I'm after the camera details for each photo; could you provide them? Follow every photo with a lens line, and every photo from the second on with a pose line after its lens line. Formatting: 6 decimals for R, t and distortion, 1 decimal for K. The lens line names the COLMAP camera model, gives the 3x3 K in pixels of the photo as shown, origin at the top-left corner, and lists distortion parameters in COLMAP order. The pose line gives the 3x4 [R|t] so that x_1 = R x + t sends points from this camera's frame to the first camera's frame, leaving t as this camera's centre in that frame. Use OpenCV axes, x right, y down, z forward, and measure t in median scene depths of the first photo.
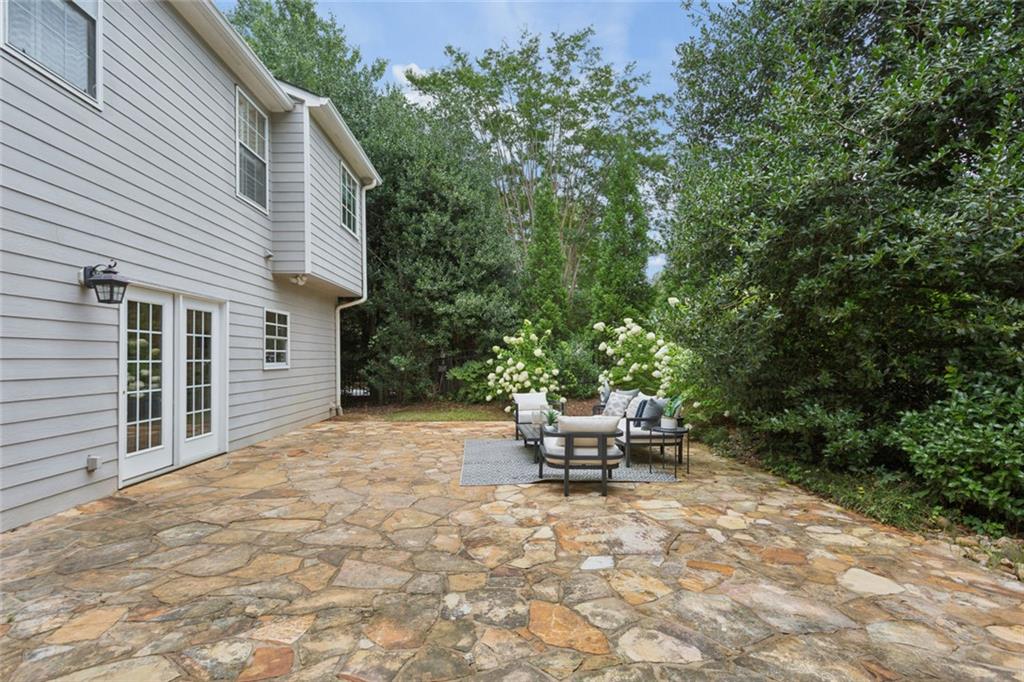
lens RADIAL K [[490.6, 0, 507.9], [0, 490.6, 347.1], [0, 0, 1]] dist [0.005386, -0.000194]
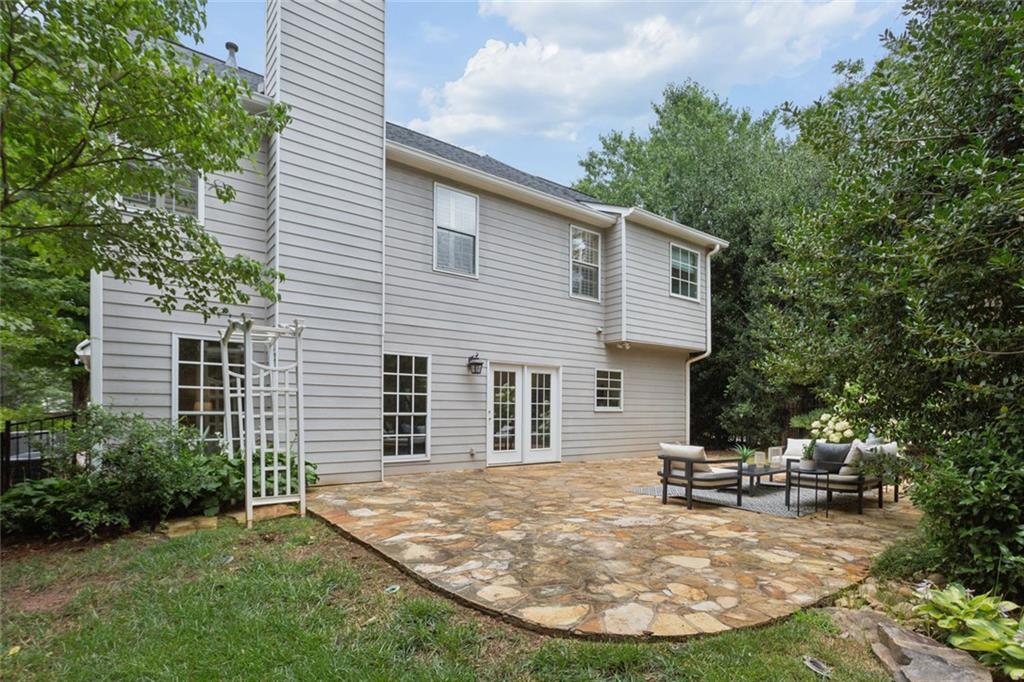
lens RADIAL K [[490.6, 0, 512.6], [0, 490.6, 403.9], [0, 0, 1]] dist [0.005386, -0.000194]
pose [[0.598619, 0.000962, -0.801034, 0.760957], [0.006666, 0.999959, 0.006182, 0.020284], [0.801006, -0.009040, 0.598587, -0.086185]]
